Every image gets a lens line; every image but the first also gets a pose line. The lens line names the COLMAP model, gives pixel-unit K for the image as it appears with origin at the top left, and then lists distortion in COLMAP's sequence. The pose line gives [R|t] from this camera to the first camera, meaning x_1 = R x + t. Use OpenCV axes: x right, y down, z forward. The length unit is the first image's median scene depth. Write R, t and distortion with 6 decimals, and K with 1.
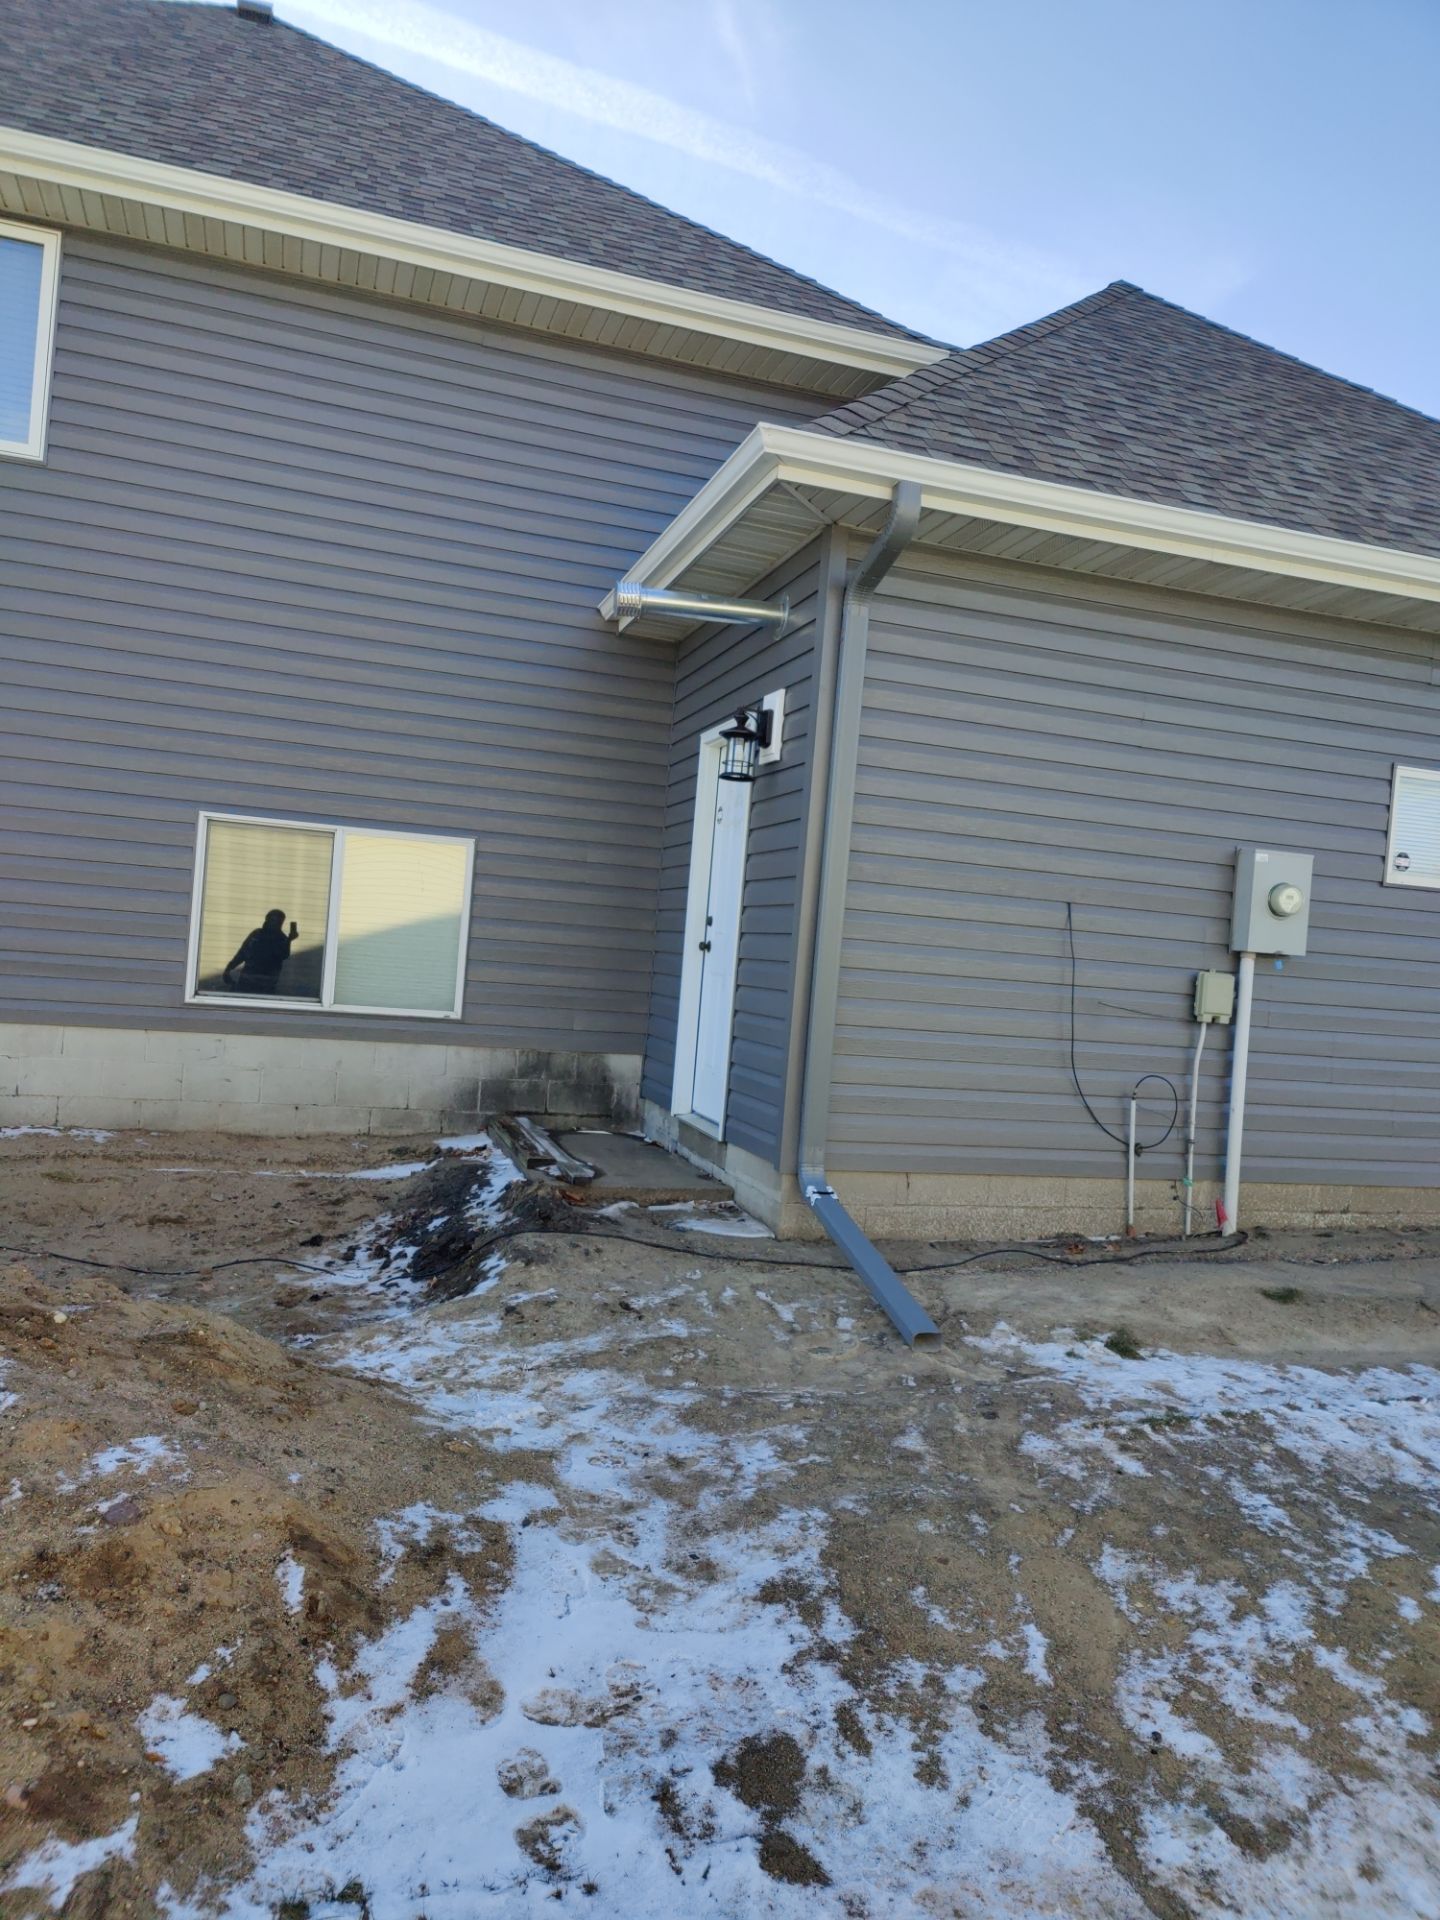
lens RADIAL K [[1330.3, 0, 739.4], [0, 1330.3, 942.5], [0, 0, 1]] dist [0.026915, 0.009149]
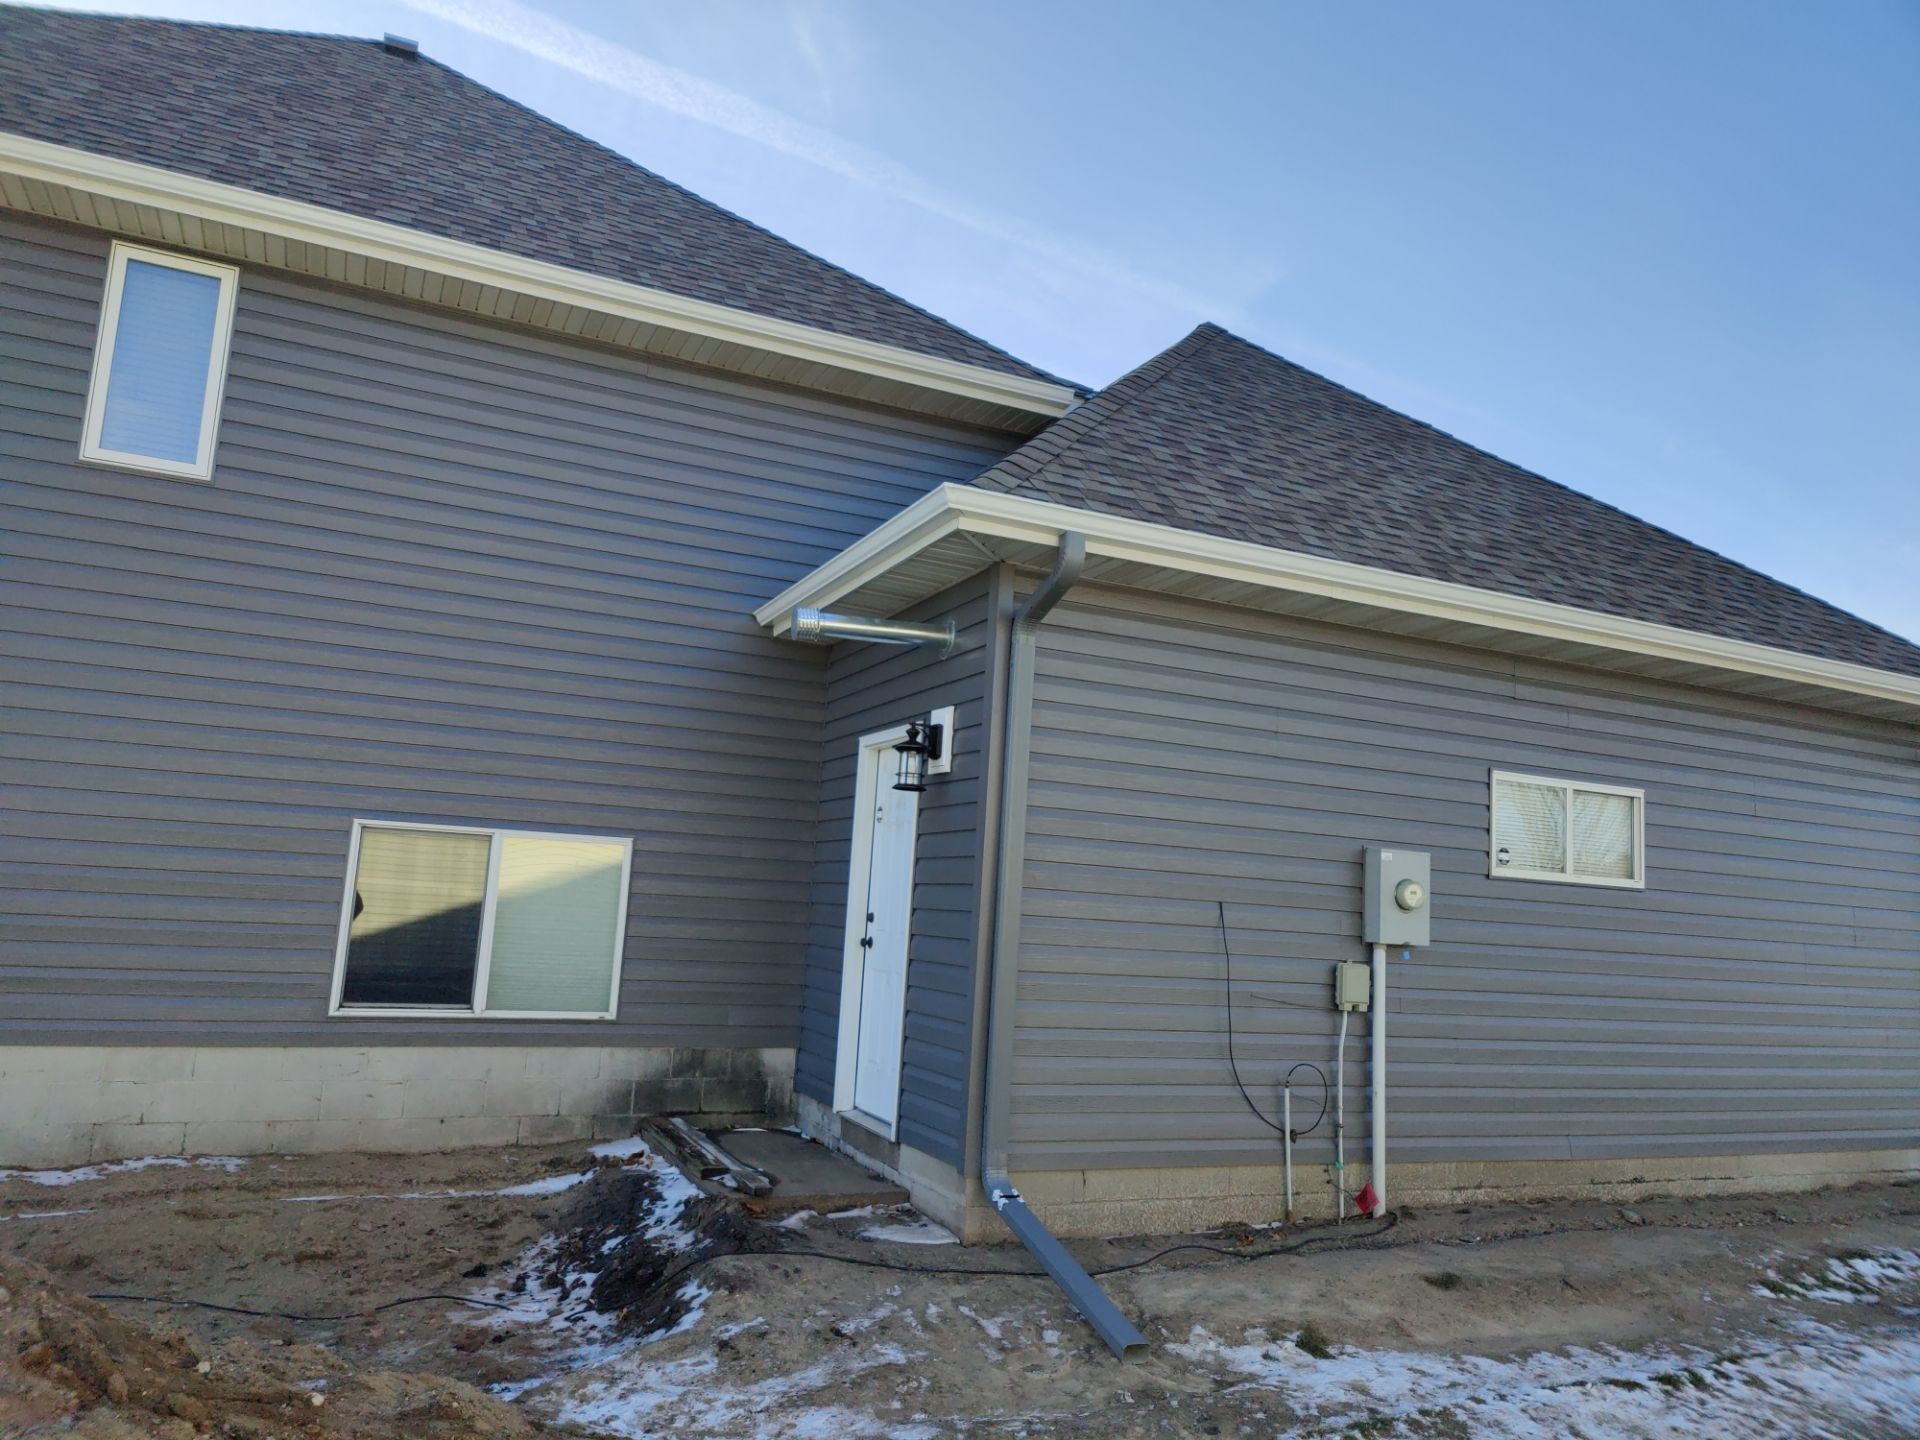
lens RADIAL K [[1325.9, 0, 972.0], [0, 1325.9, 718.3], [0, 0, 1]] dist [0.092412, -0.088324]
pose [[0.992318, -0.004202, 0.123638, -0.085015], [0.019190, 0.992554, -0.120288, -0.050979], [-0.122212, 0.121736, 0.985010, -0.059722]]
